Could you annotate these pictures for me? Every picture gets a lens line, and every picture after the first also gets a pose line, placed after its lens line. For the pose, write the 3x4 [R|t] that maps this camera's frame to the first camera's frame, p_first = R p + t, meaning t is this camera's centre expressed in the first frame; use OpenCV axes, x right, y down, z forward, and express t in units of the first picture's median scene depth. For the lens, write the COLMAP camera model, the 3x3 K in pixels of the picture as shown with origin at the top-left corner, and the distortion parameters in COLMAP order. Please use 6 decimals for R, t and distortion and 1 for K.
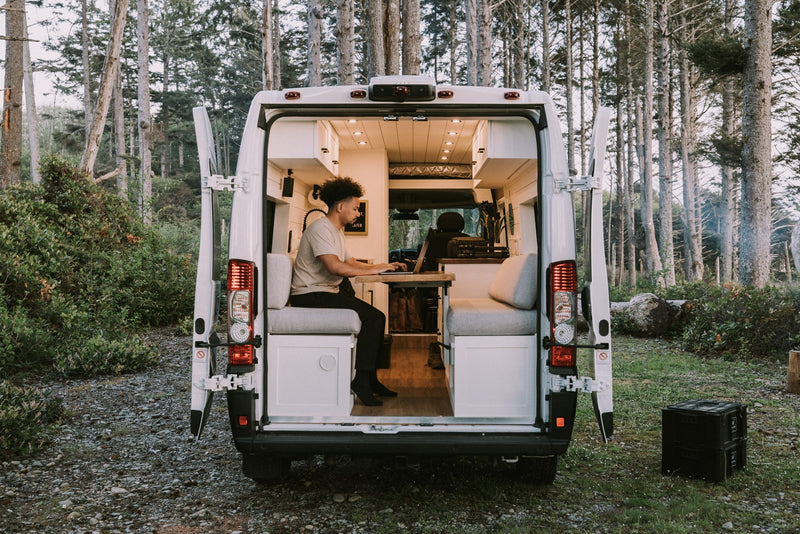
lens RADIAL K [[881.2, 0, 400.0], [0, 881.2, 267.0], [0, 0, 1]] dist [0.016679, 0.012613]
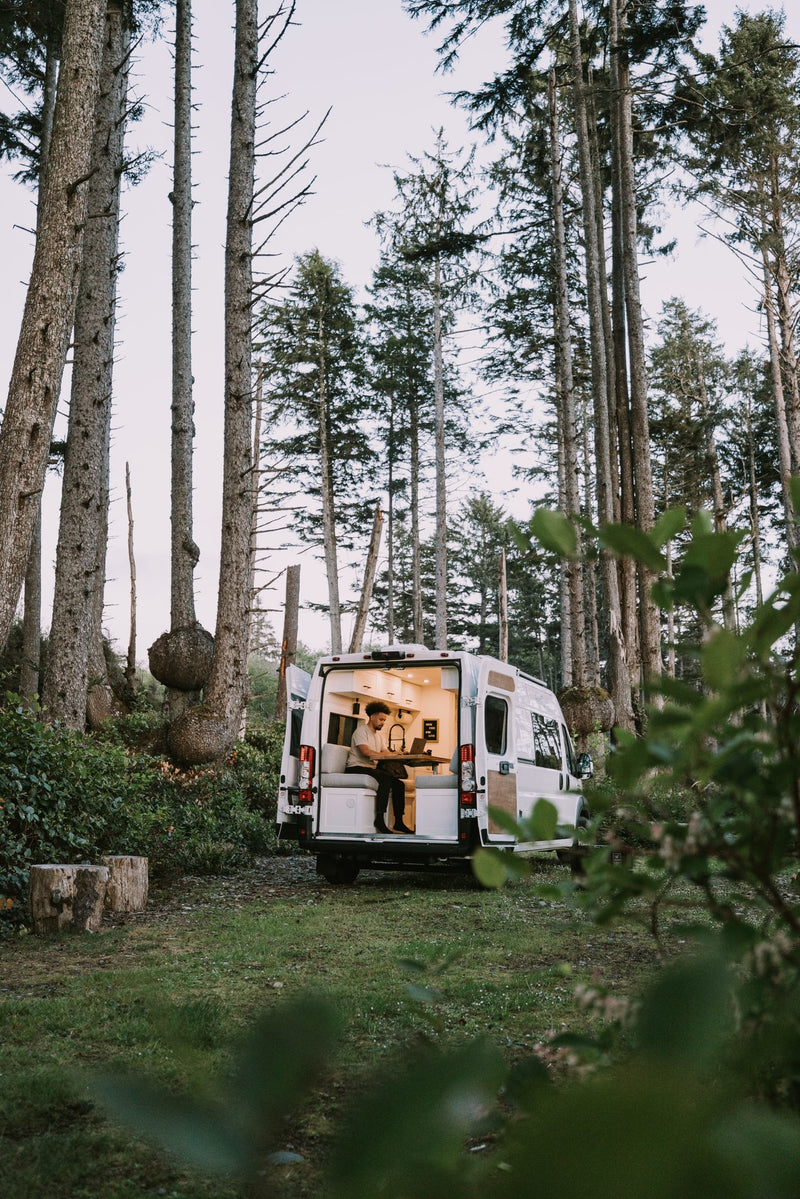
lens RADIAL K [[1207.3, 0, 400.0], [0, 1207.3, 599.5], [0, 0, 1]] dist [0.012954, 0.014575]
pose [[0.925553, -0.051221, -0.375138, 0.975195], [-0.025363, 0.980193, -0.196412, 0.185151], [0.377768, 0.191304, 0.905922, -1.312145]]
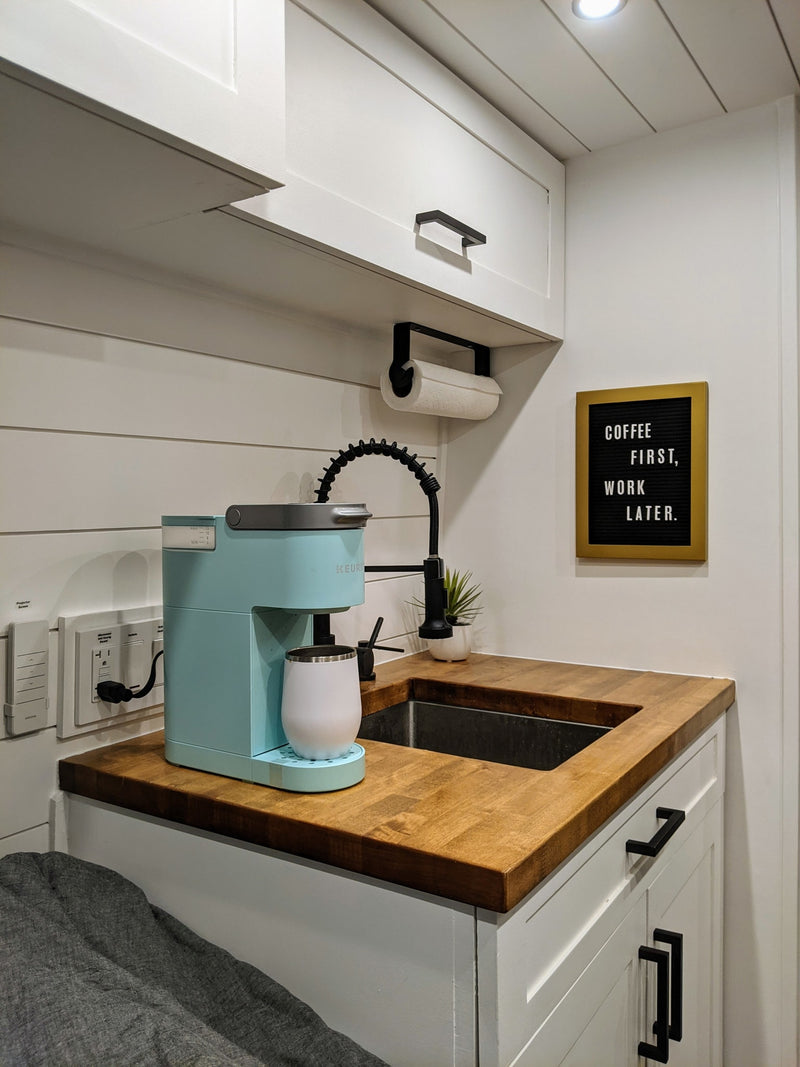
lens RADIAL K [[825.9, 0, 400.0], [0, 825.9, 533.5], [0, 0, 1]] dist [0.006887, -0.000826]
pose [[0.835782, 0.002049, -0.549058, 0.011006], [0.011816, 0.999694, 0.021716, -0.068394], [0.548934, -0.024638, 0.835502, 1.160686]]
